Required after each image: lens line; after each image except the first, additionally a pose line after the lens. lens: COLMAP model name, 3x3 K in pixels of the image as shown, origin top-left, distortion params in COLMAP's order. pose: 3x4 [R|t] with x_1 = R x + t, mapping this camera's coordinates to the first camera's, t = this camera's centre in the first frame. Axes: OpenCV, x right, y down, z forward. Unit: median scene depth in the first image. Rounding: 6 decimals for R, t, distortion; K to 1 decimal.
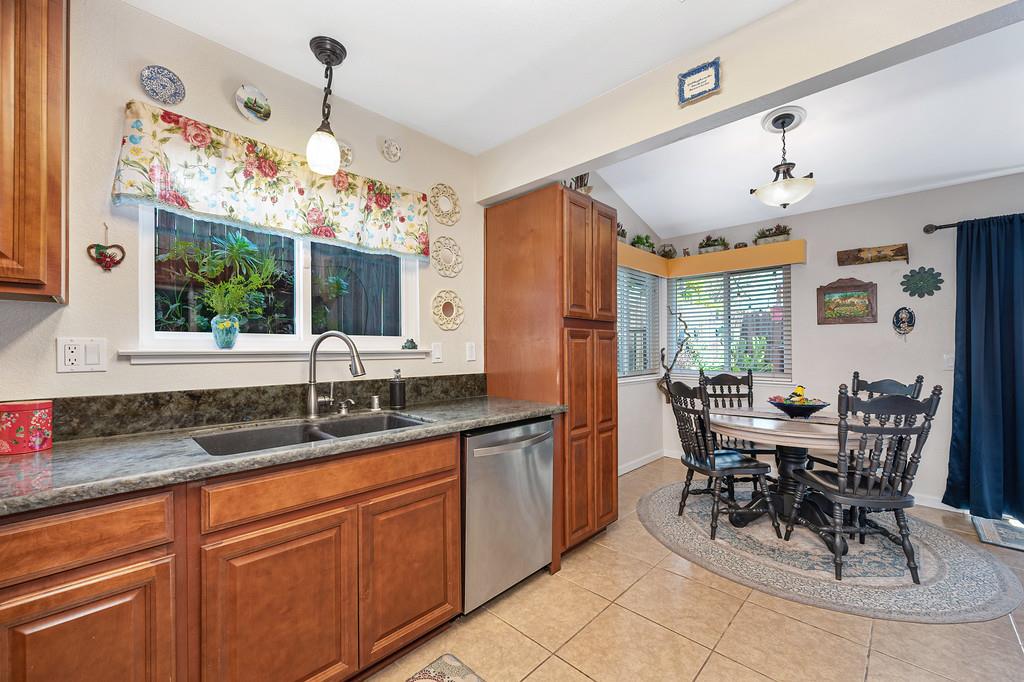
lens RADIAL K [[401.3, 0, 512.9], [0, 401.3, 344.2], [0, 0, 1]] dist [-0.005543, -0.000409]
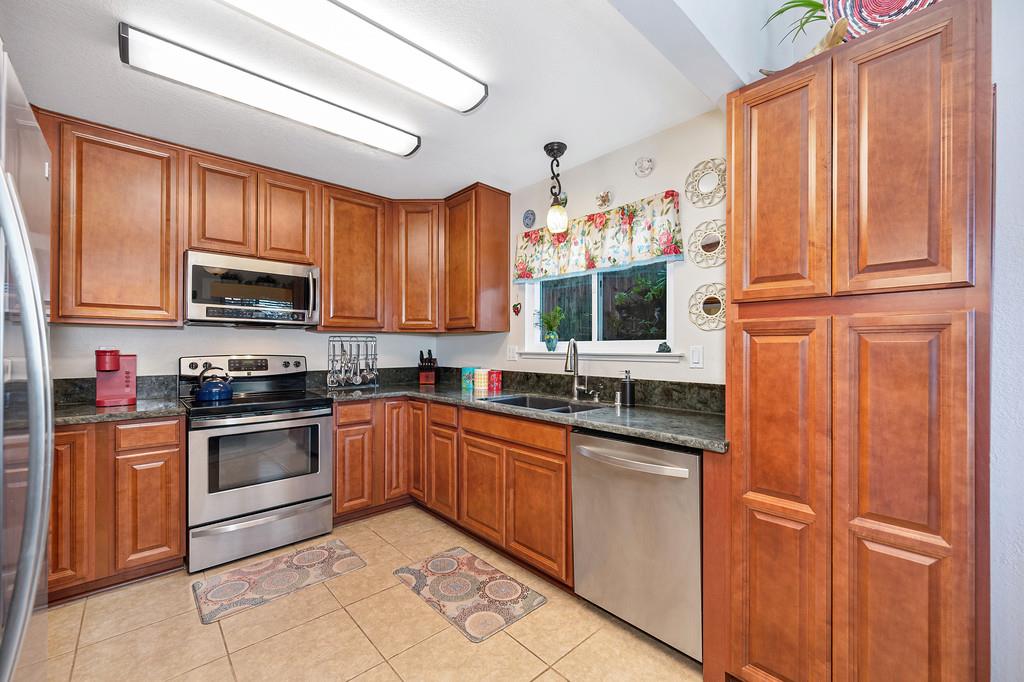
lens RADIAL K [[401.3, 0, 512.2], [0, 401.3, 347.8], [0, 0, 1]] dist [-0.005543, -0.000409]
pose [[-0.054896, -0.001067, -0.998491, 0.921243], [0.006058, 0.999981, -0.001402, 0.000055], [0.998474, -0.006126, -0.054889, 0.826662]]
